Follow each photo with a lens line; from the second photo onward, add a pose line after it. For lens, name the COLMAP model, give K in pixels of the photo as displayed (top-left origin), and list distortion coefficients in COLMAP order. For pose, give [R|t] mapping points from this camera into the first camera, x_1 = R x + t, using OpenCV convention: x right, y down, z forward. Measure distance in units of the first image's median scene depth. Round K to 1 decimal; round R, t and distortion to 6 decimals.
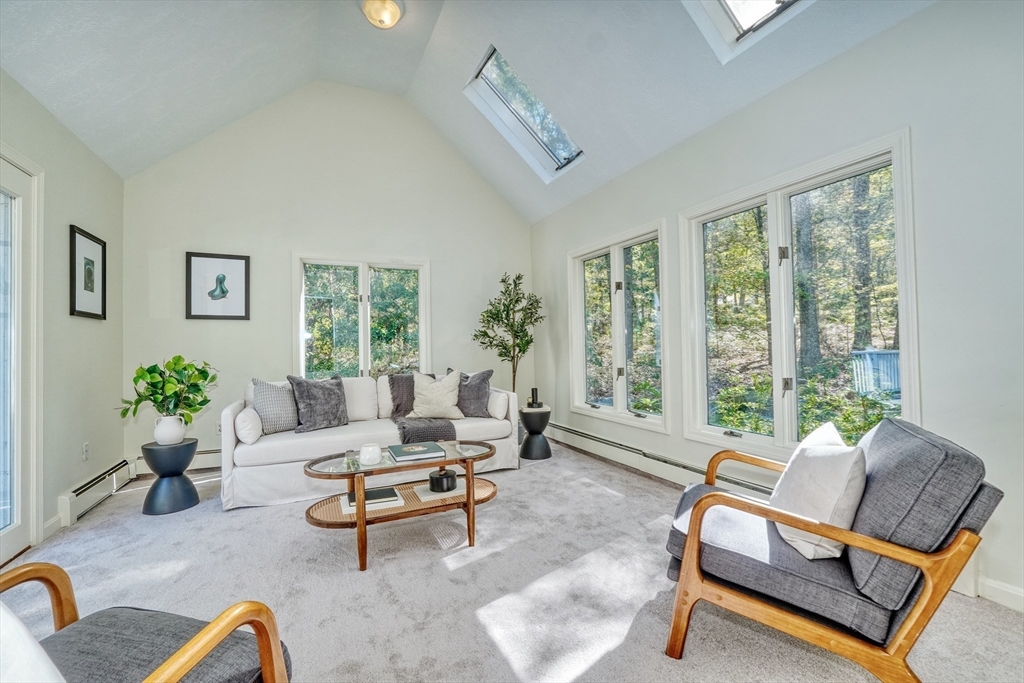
lens RADIAL K [[441.4, 0, 512.0], [0, 441.4, 341.5], [0, 0, 1]] dist [-0.000816, 0.000010]
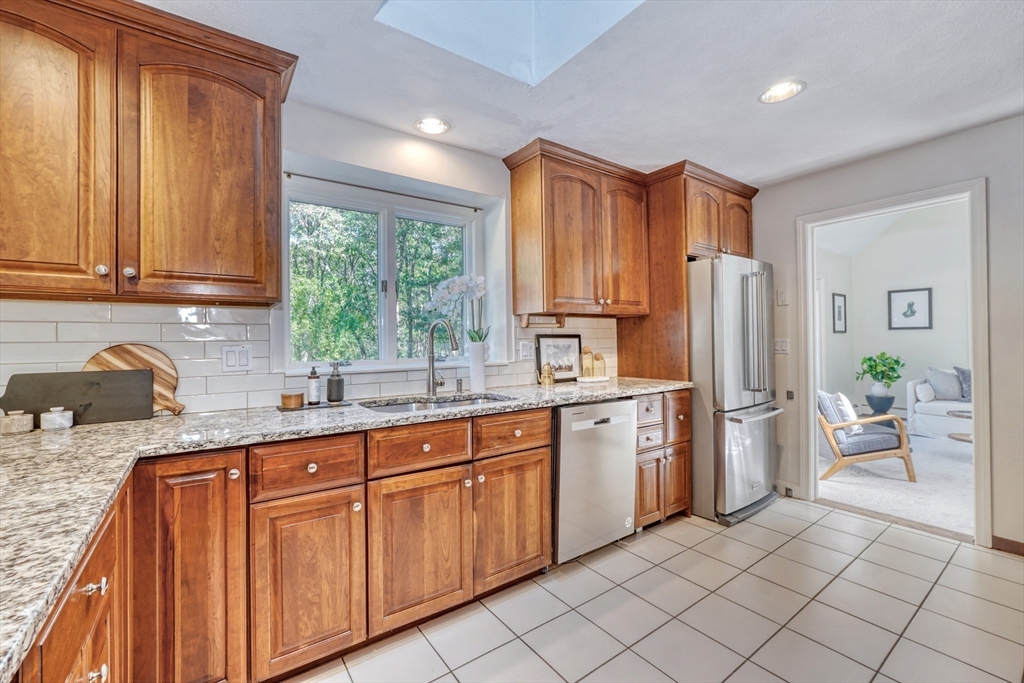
lens RADIAL K [[428.8, 0, 509.8], [0, 428.8, 338.2], [0, 0, 1]] dist [-0.002773, 0.000185]
pose [[0.194554, 0.009090, -0.980850, 0.781669], [0.026815, 0.999534, 0.014582, -0.102039], [0.980525, -0.029139, 0.194219, -0.990526]]
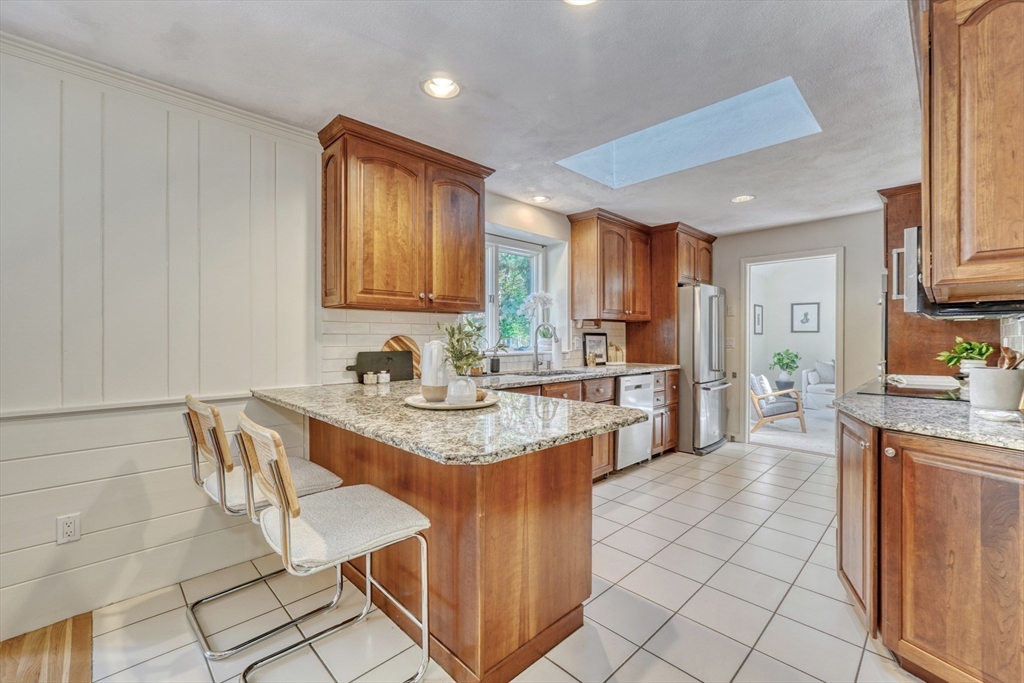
lens RADIAL K [[441.4, 0, 512.0], [0, 441.4, 341.5], [0, 0, 1]] dist [-0.000816, 0.000010]
pose [[0.351913, 0.023621, -0.935735, 1.151718], [0.012003, 0.999485, 0.029744, -0.113154], [0.935956, -0.021698, 0.351448, -1.495439]]
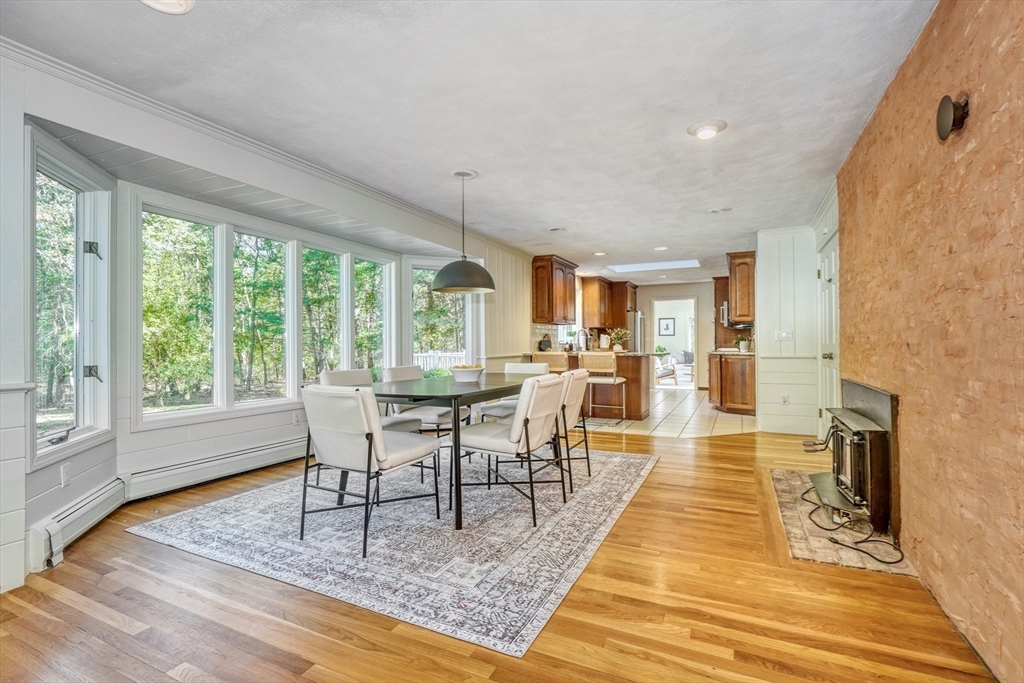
lens RADIAL K [[435.3, 0, 468.2], [0, 435.3, 343.0], [0, 0, 1]] dist [-0.000233, -0.000005]
pose [[0.548298, 0.011703, -0.836201, 1.906060], [0.008620, 0.999770, 0.019644, -0.099281], [0.836239, -0.017979, 0.548071, -3.075890]]
